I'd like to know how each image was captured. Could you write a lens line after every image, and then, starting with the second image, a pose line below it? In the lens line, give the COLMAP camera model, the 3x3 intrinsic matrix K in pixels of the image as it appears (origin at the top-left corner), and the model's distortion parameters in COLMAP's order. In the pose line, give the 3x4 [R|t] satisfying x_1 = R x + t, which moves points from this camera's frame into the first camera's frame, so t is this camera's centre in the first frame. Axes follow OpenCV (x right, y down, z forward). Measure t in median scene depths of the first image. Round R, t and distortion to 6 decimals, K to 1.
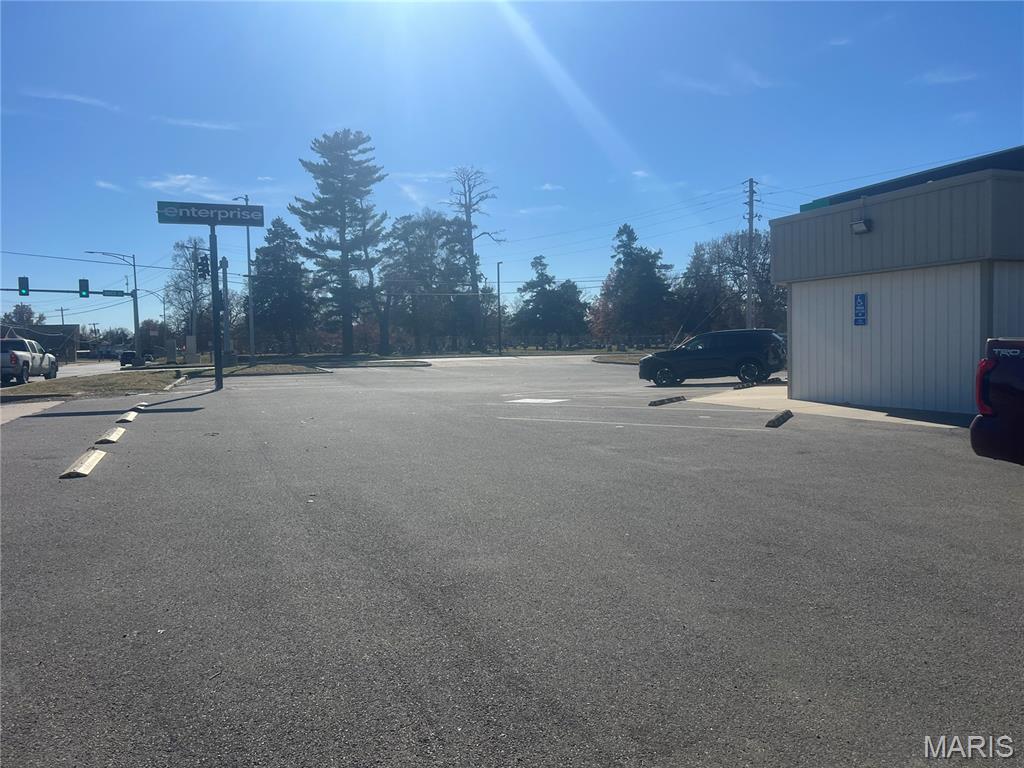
lens RADIAL K [[757.9, 0, 512.0], [0, 757.9, 384.0], [0, 0, 1]] dist [0.091521, -0.114099]
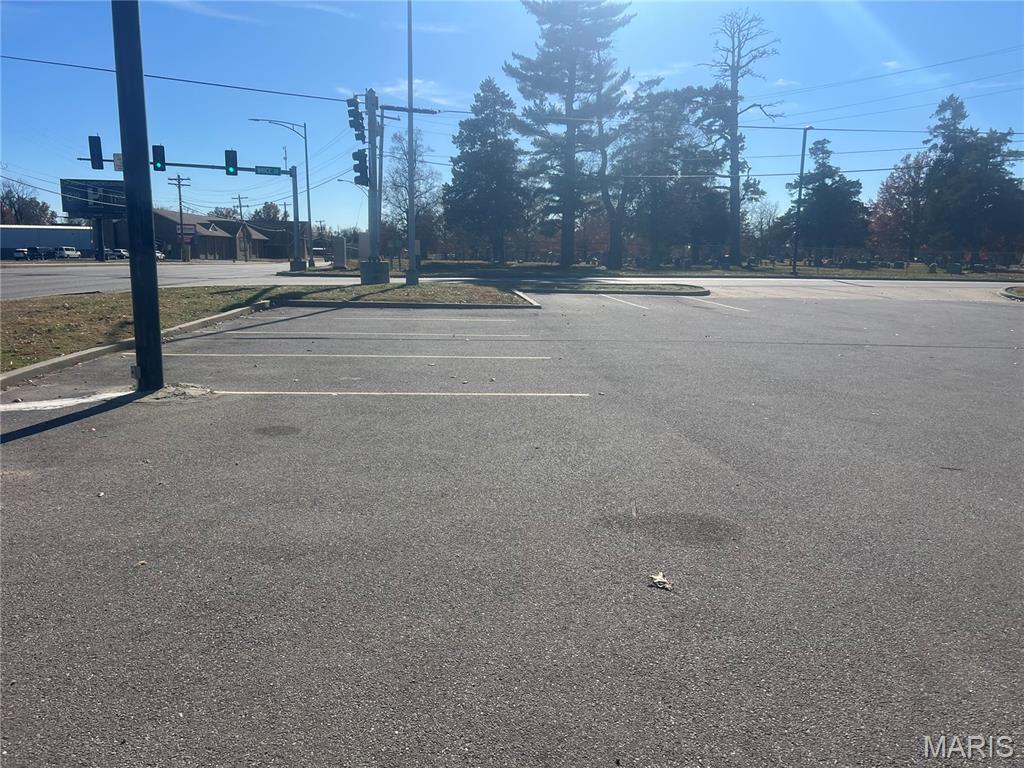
lens RADIAL K [[757.9, 0, 512.0], [0, 757.9, 384.0], [0, 0, 1]] dist [0.091521, -0.114099]
pose [[0.960097, 0.082202, -0.267315, -0.051506], [-0.049994, 0.990878, 0.125146, -0.012309], [0.275164, -0.106788, 0.955448, 0.231496]]
